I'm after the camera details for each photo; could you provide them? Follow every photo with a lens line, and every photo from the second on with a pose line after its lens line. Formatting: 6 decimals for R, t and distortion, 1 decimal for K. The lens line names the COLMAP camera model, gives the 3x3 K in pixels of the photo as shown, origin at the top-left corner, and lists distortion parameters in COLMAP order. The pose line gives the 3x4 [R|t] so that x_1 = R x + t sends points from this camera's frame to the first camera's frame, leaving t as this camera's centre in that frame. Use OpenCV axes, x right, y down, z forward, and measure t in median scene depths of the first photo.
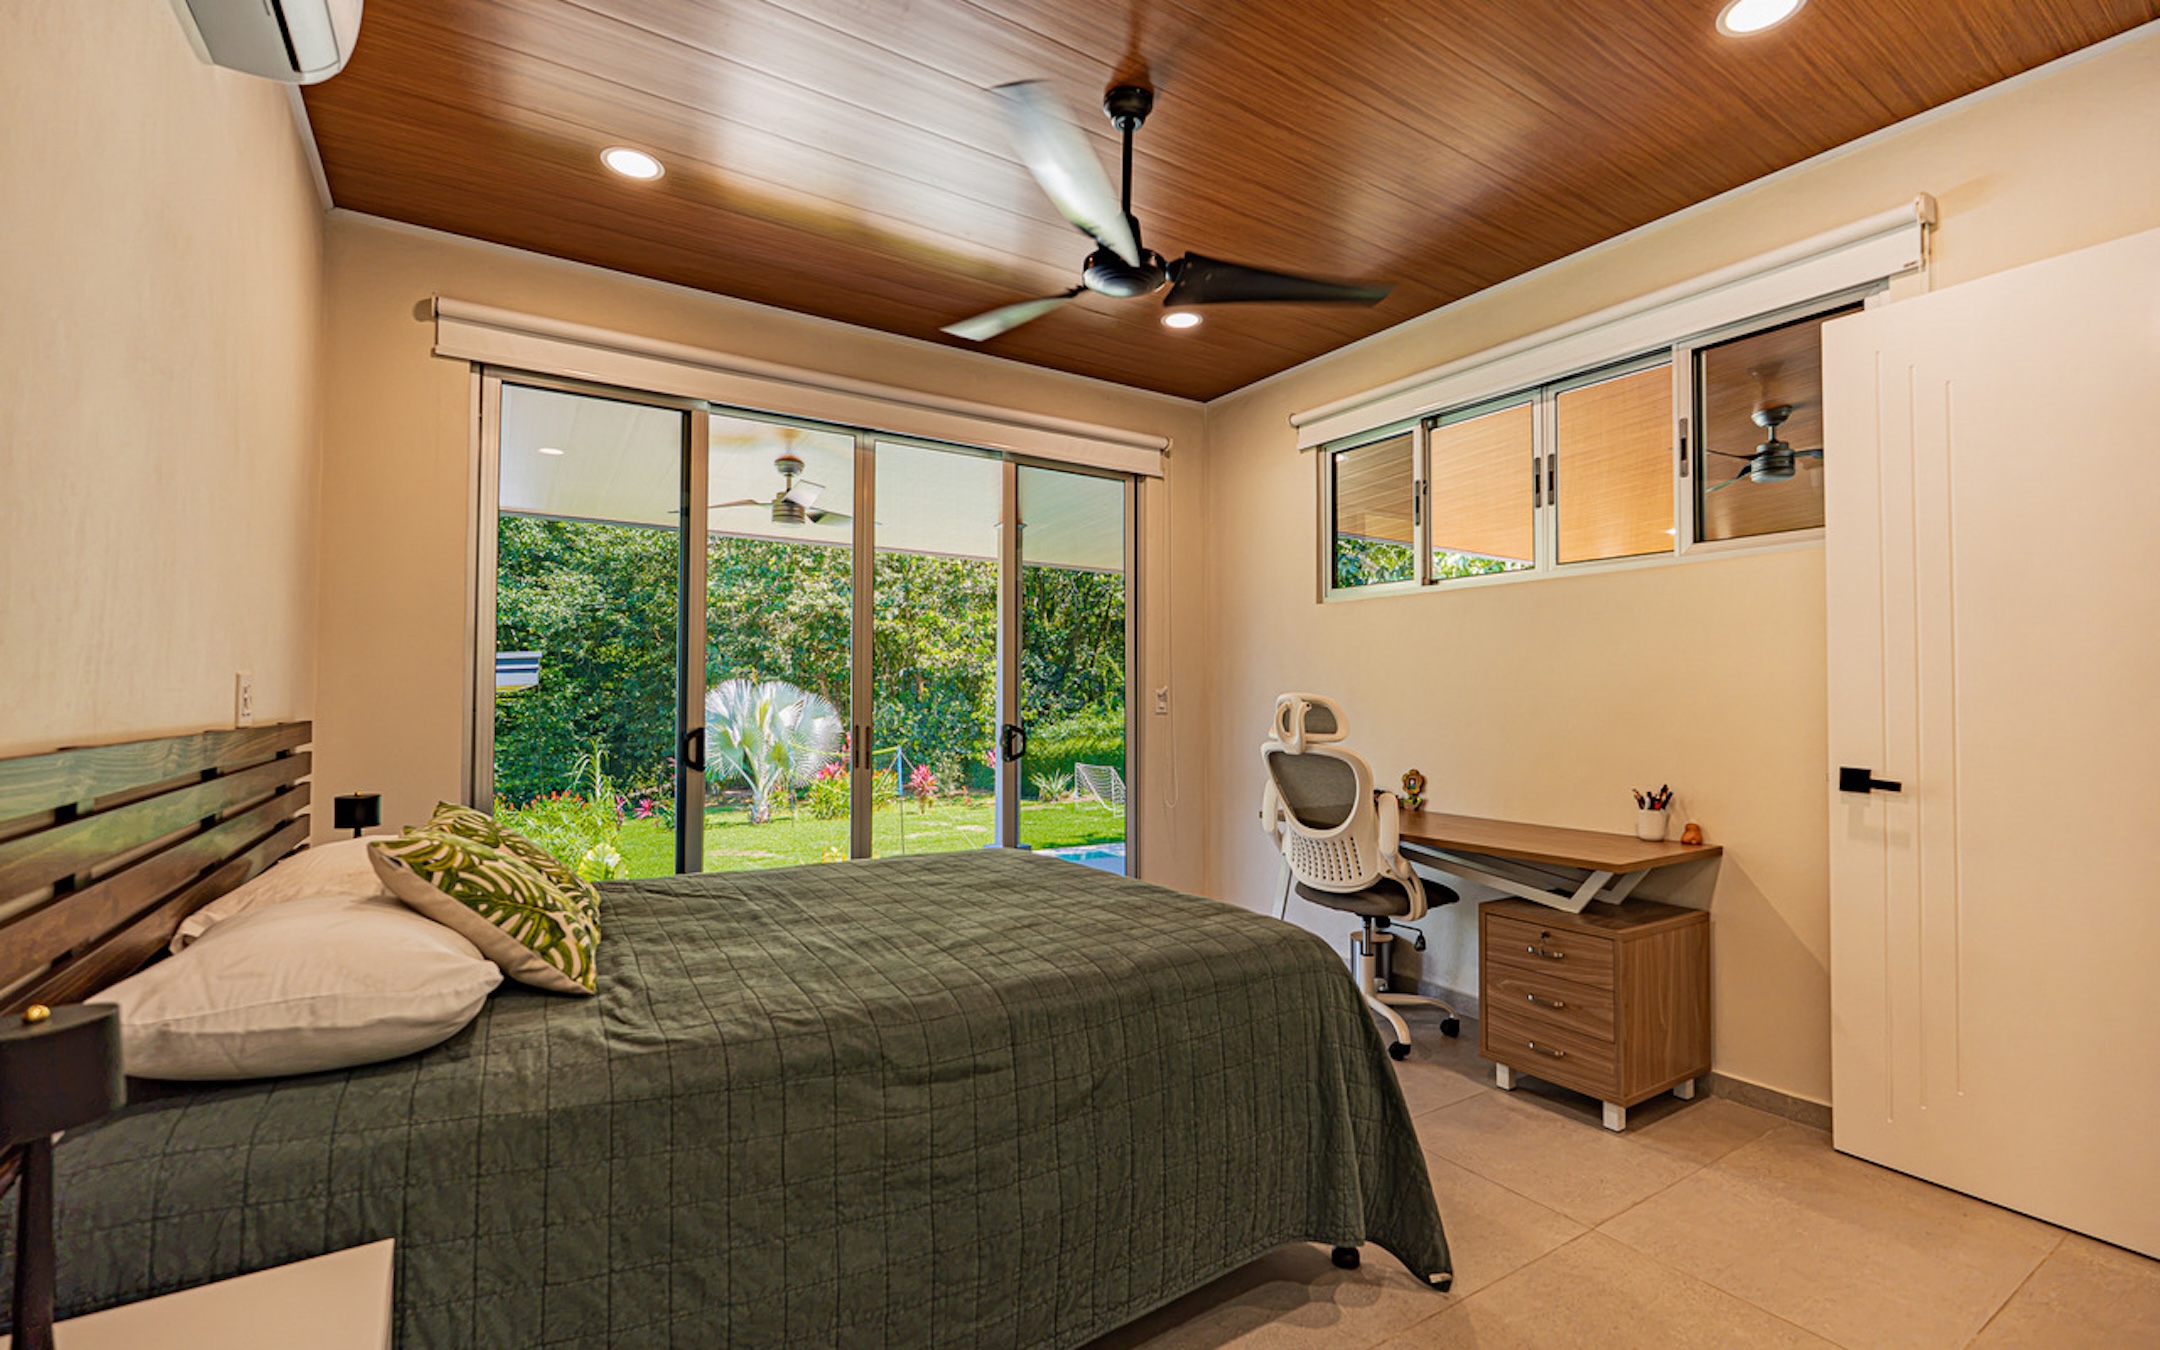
lens RADIAL K [[923.4, 0, 1075.4], [0, 923.4, 683.0], [0, 0, 1]] dist [0.001406, 0.000618]
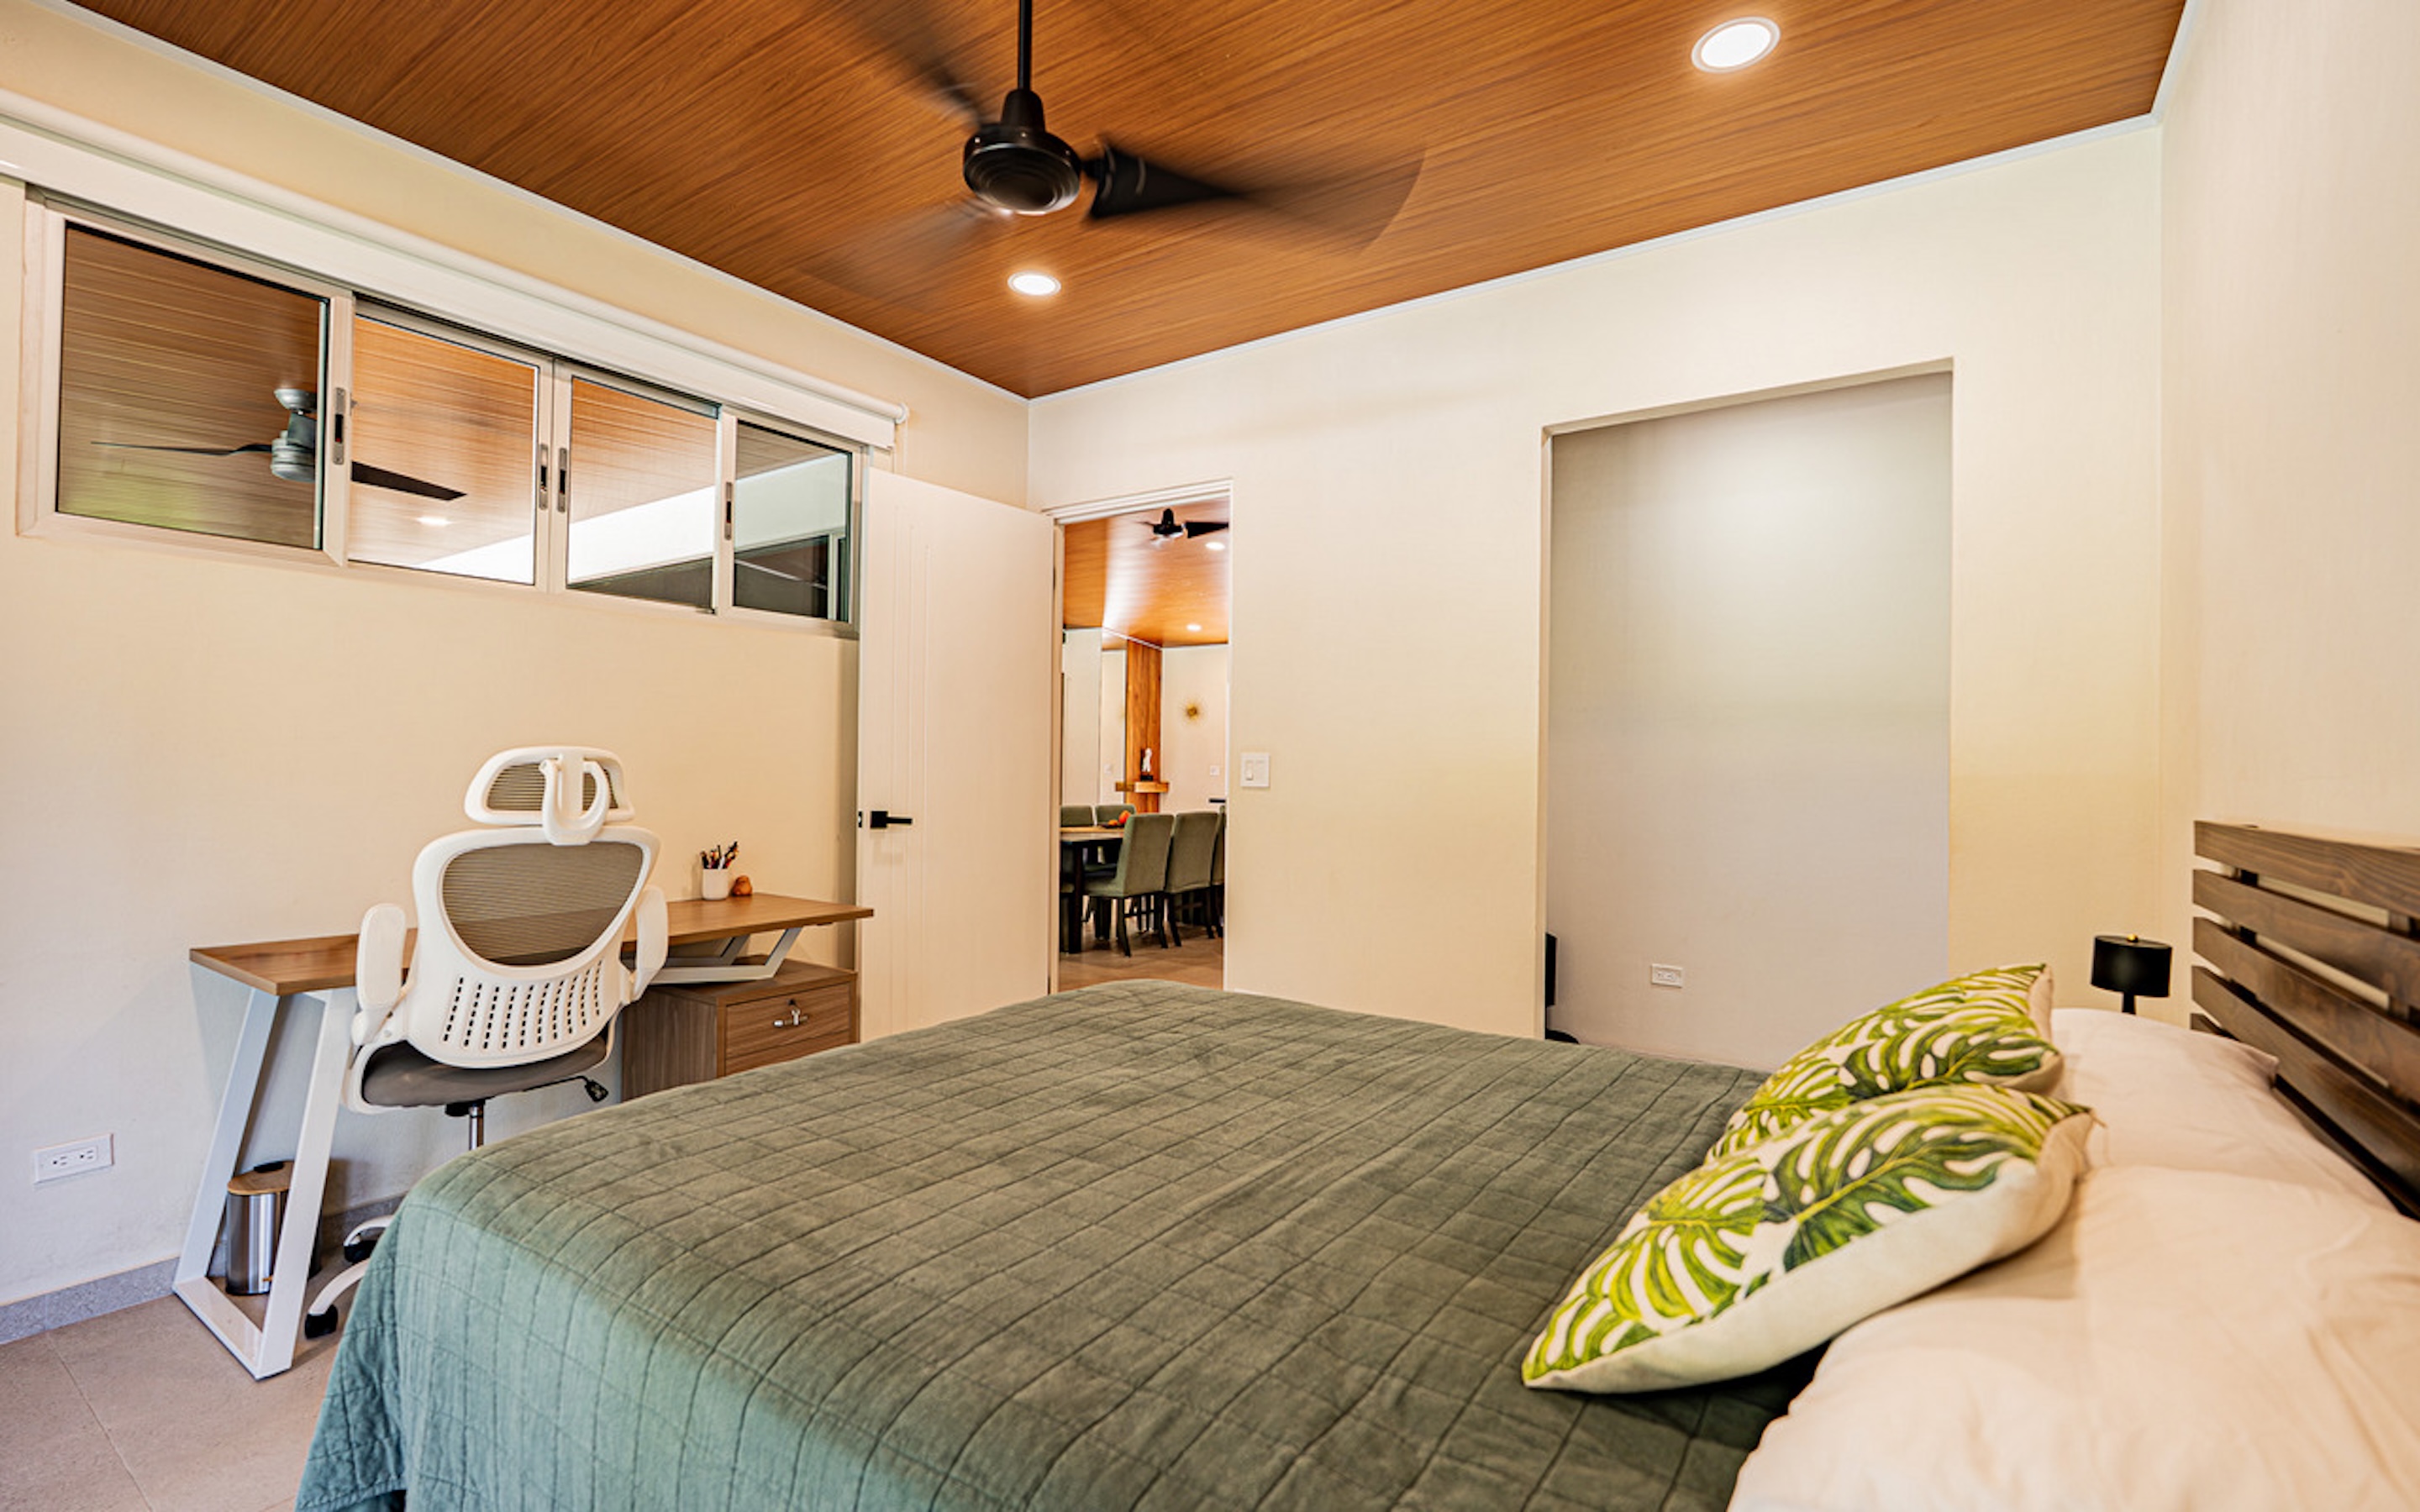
lens RADIAL K [[1034.4, 0, 1204.8], [0, 1034.4, 765.0], [0, 0, 1]] dist [0.001406, 0.000618]
pose [[-0.371502, -0.010289, 0.928375, -0.725982], [-0.031385, 0.999506, -0.001482, 0.013468], [-0.927902, -0.029687, -0.371641, 1.121901]]
